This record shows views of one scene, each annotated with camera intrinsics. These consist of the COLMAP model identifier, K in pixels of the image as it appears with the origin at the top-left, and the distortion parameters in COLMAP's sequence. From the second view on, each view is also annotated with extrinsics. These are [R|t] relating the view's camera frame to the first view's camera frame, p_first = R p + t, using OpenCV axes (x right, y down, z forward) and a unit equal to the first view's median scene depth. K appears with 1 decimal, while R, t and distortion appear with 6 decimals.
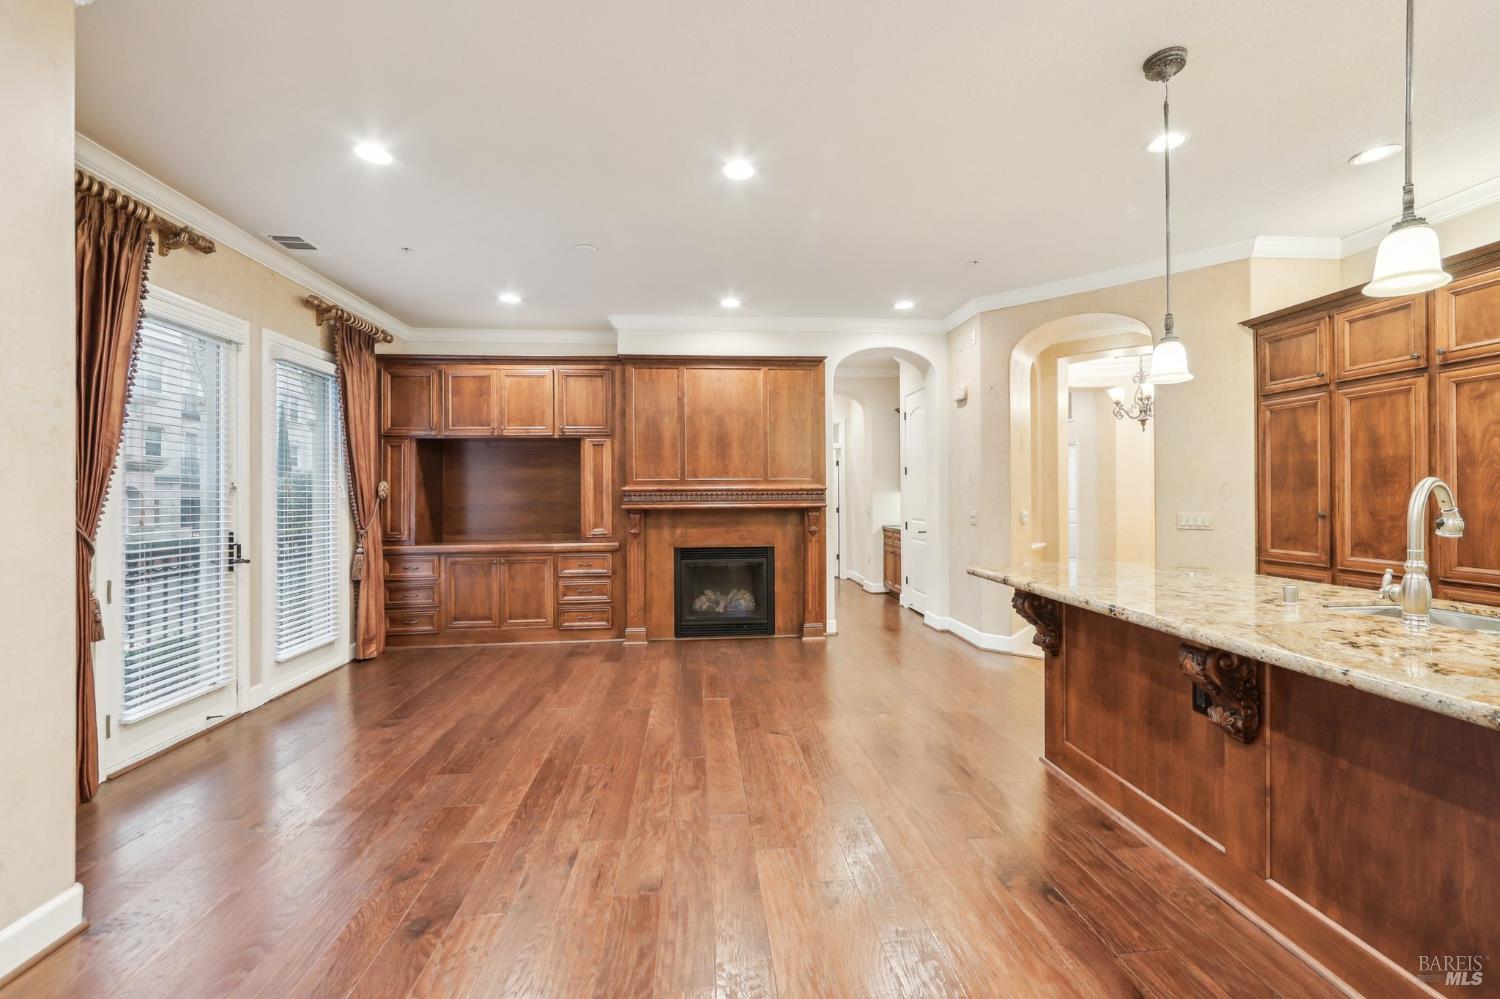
lens RADIAL K [[611.3, 0, 760.7], [0, 611.3, 494.6], [0, 0, 1]] dist [0.000950, 0.000141]
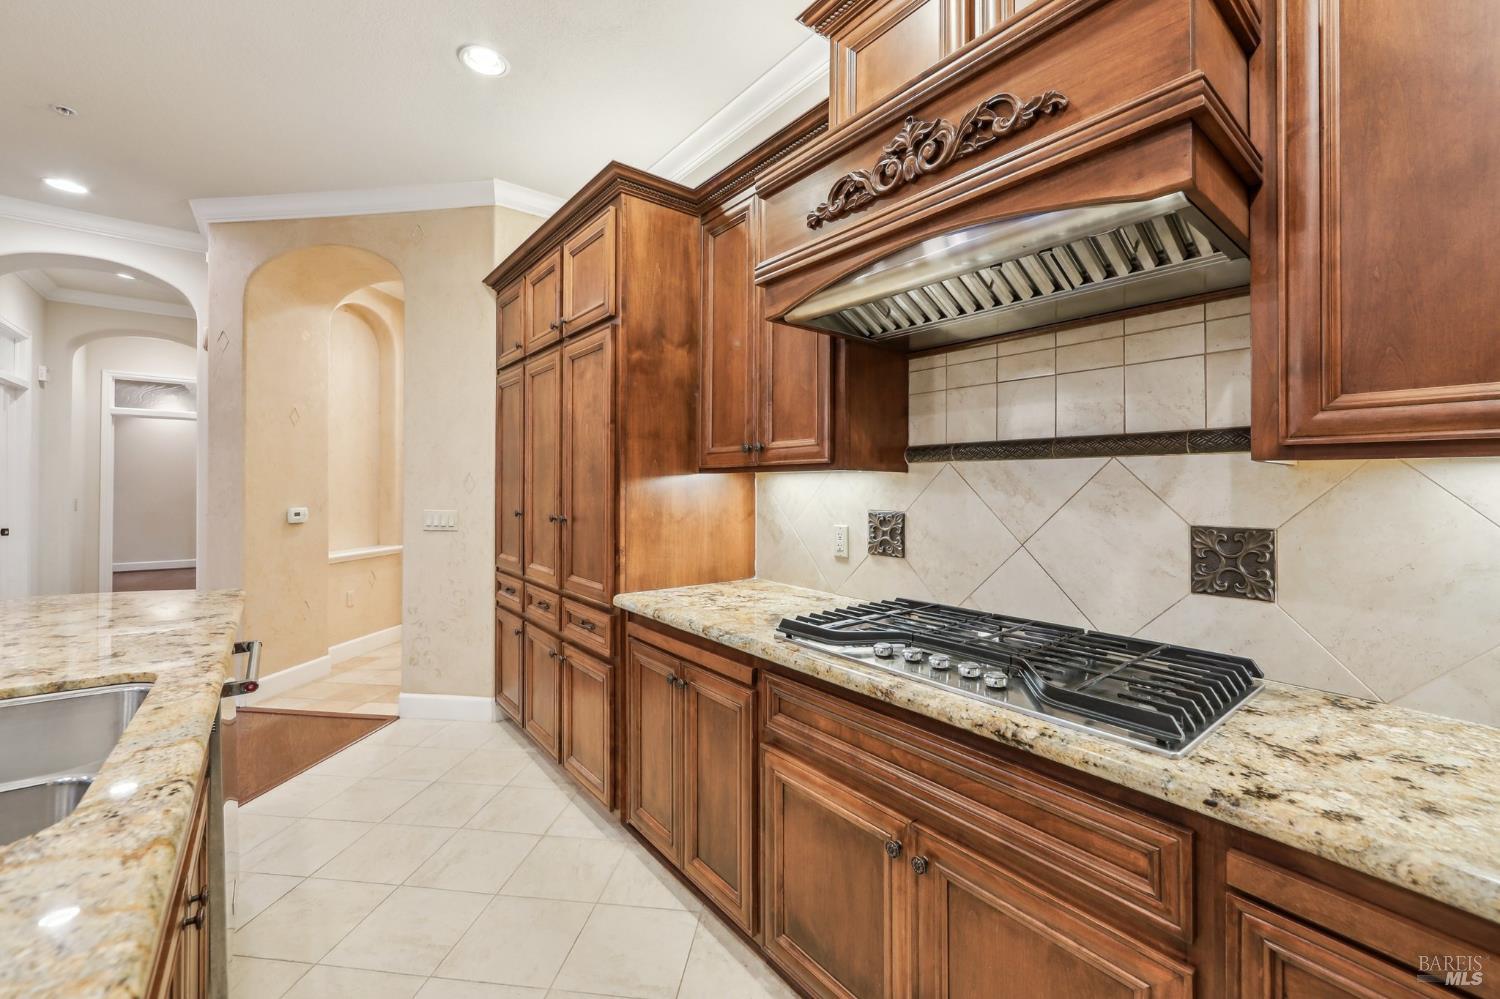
lens RADIAL K [[603.4, 0, 740.8], [0, 603.4, 484.2], [0, 0, 1]] dist [-0.000558, 0.000085]
pose [[0.844758, 0.012243, 0.535008, 0.779225], [-0.011250, 0.999924, -0.005119, -0.005711], [-0.535030, -0.001694, 0.844831, 0.138868]]
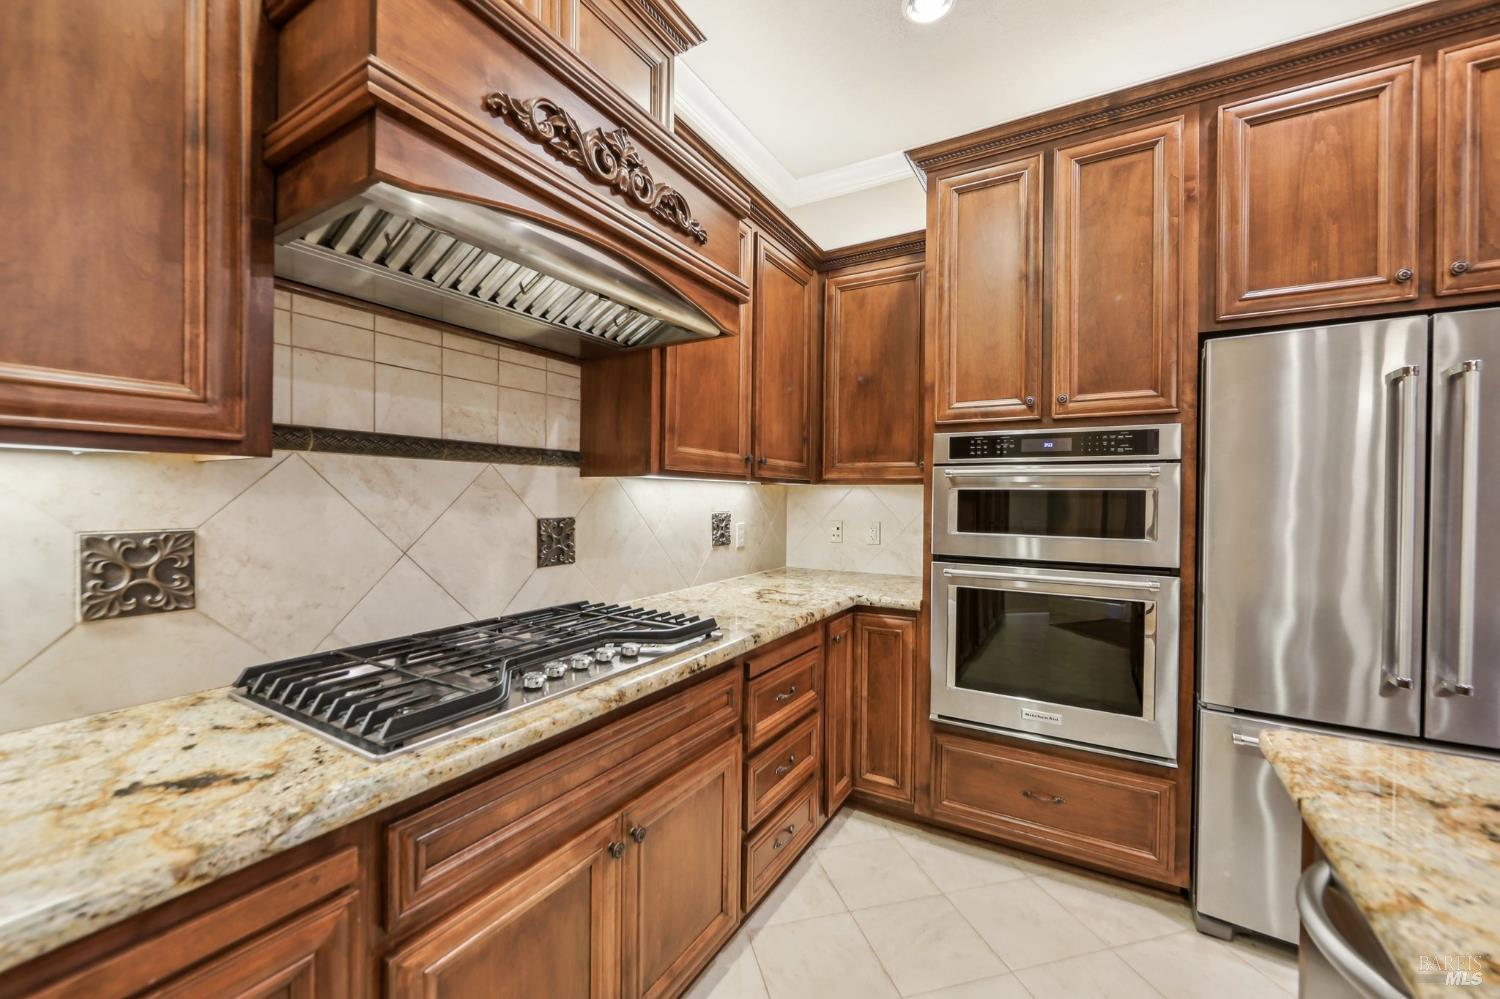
lens RADIAL K [[593.6, 0, 750.0], [0, 593.6, 499.5], [0, 0, 1]] dist [0.000222, 0.000070]
pose [[-0.803396, -0.005167, 0.595422, 0.776057], [-0.005365, 0.999985, 0.001439, -0.002386], [-0.595421, -0.002038, -0.803412, 0.632972]]
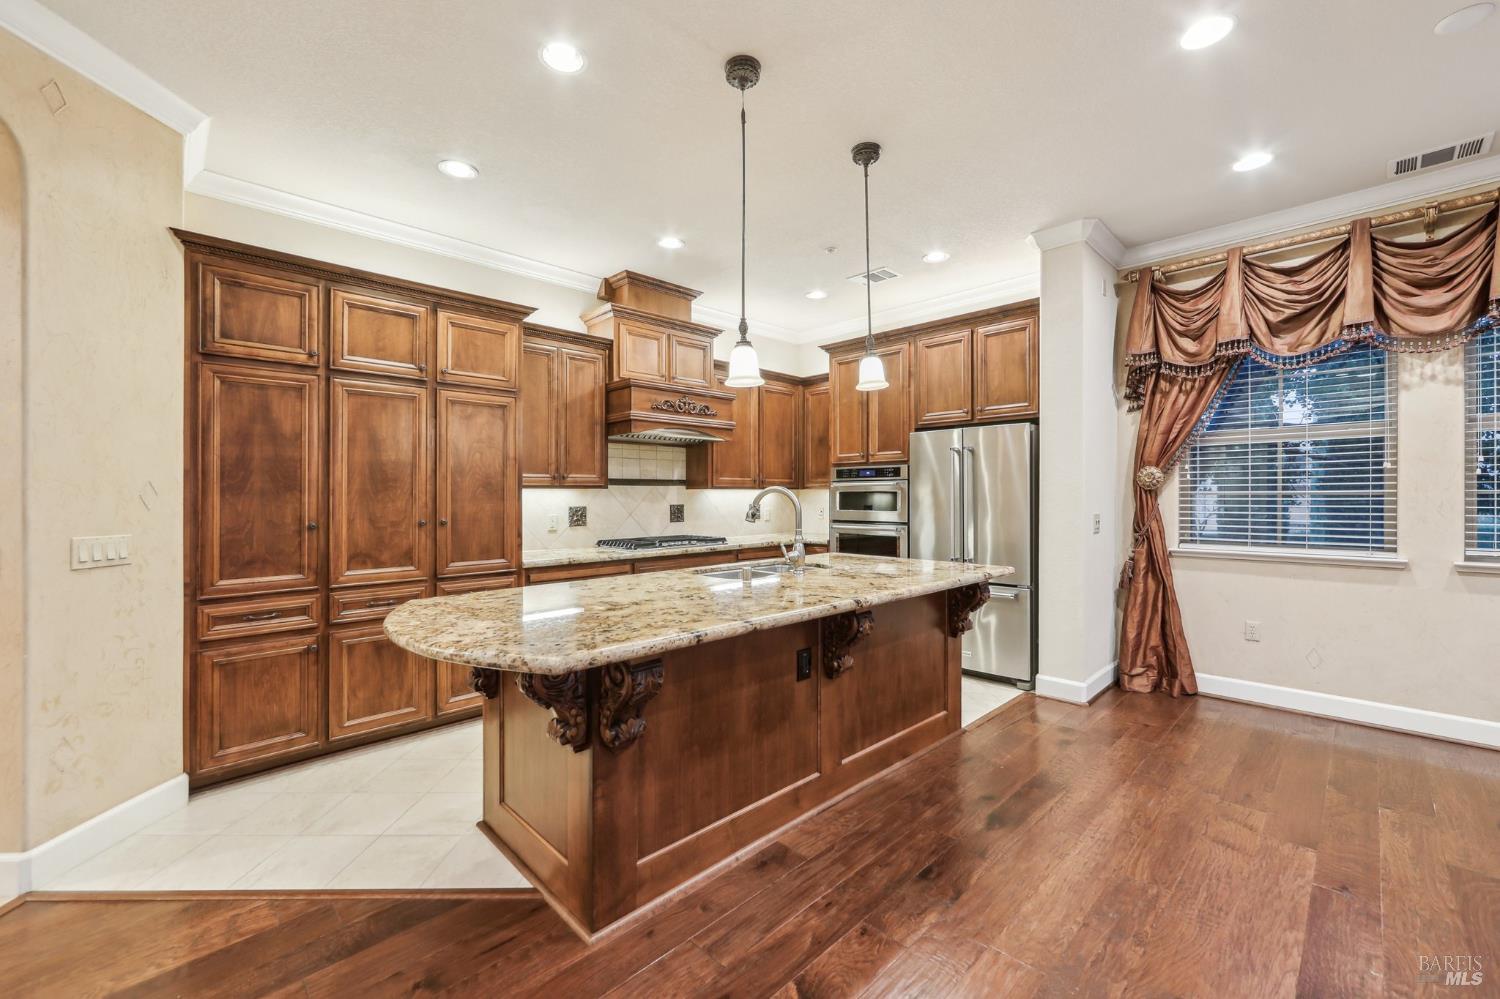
lens RADIAL K [[611.3, 0, 760.7], [0, 611.3, 494.6], [0, 0, 1]] dist [0.000950, 0.000141]
pose [[-0.628835, 0.009080, 0.777485, -0.098525], [0.007917, 0.999955, -0.005275, 0.000824], [-0.777498, 0.002838, -0.628879, 1.112969]]
